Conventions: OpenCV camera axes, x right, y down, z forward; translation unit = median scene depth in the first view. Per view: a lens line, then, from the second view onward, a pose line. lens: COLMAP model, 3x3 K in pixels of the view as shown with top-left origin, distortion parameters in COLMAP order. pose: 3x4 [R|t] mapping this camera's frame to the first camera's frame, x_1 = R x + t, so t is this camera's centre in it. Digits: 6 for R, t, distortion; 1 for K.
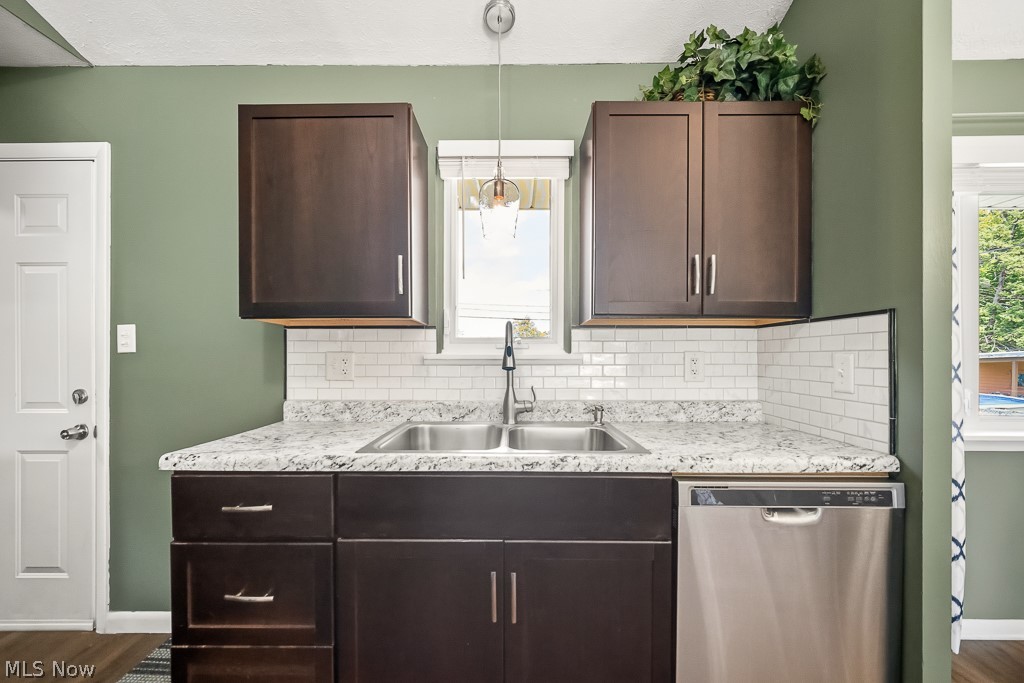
lens RADIAL K [[406.5, 0, 507.3], [0, 406.5, 358.2], [0, 0, 1]] dist [-0.002855, -0.000779]
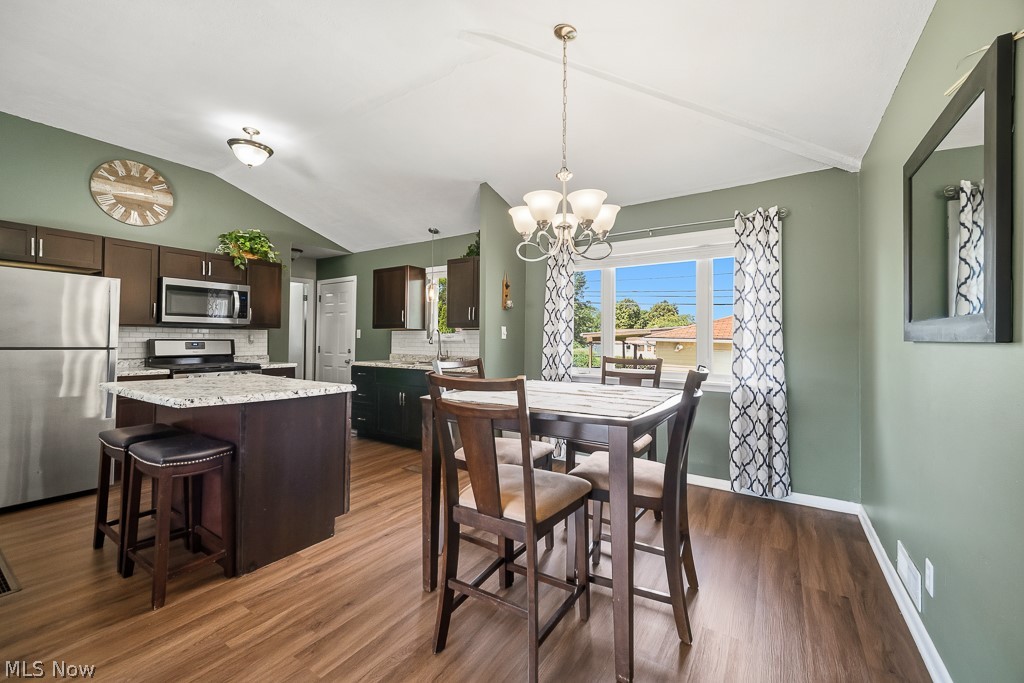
lens RADIAL K [[406.5, 0, 510.2], [0, 406.5, 331.3], [0, 0, 1]] dist [-0.002855, -0.000779]
pose [[0.844505, -0.004609, -0.535527, 1.948646], [-0.012541, 0.999519, -0.028379, 0.010356], [0.535400, 0.030682, 0.844041, -1.180702]]
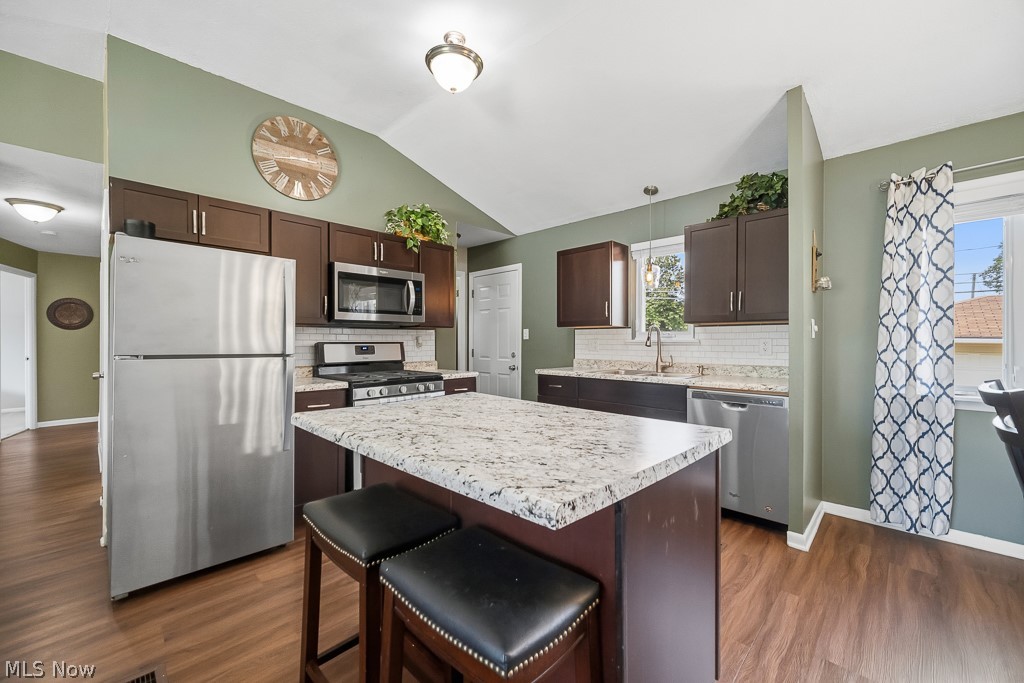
lens RADIAL K [[406.5, 0, 513.8], [0, 406.5, 340.6], [0, 0, 1]] dist [-0.002855, -0.000779]
pose [[0.723973, 0.000328, -0.689828, 0.901118], [-0.006833, 0.999954, -0.006697, 0.013451], [0.689794, 0.009562, 0.723942, -1.053390]]
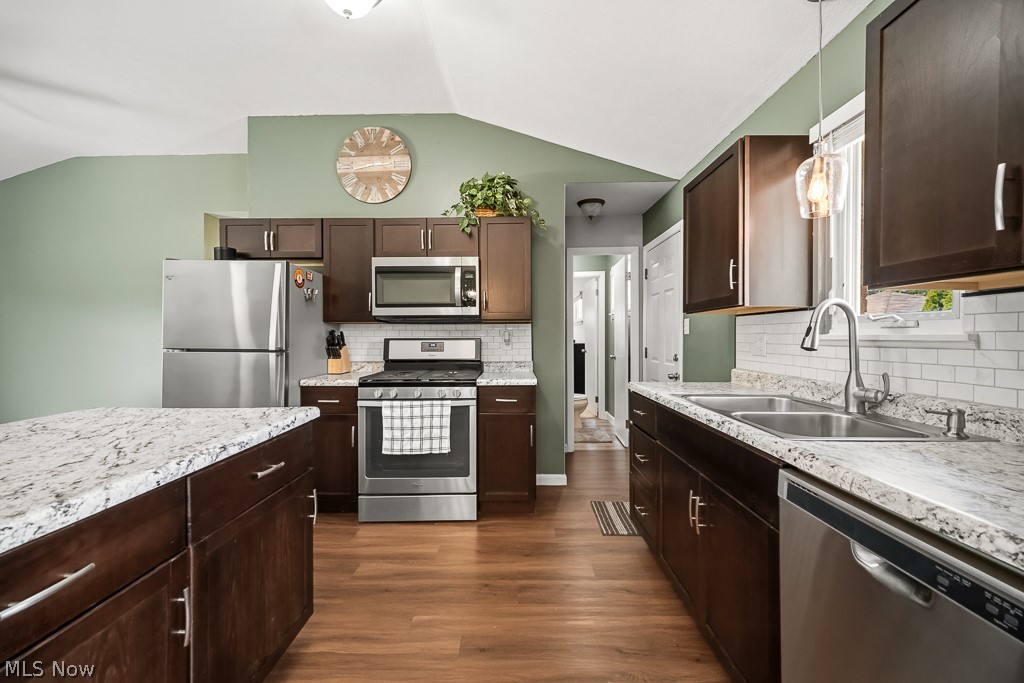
lens RADIAL K [[406.5, 0, 509.6], [0, 406.5, 338.5], [0, 0, 1]] dist [-0.002855, -0.000779]
pose [[-0.005919, 0.005805, -0.999966, 0.867549], [-0.007268, 0.999956, 0.005848, -0.000501], [0.999956, 0.007302, -0.005877, 0.237966]]
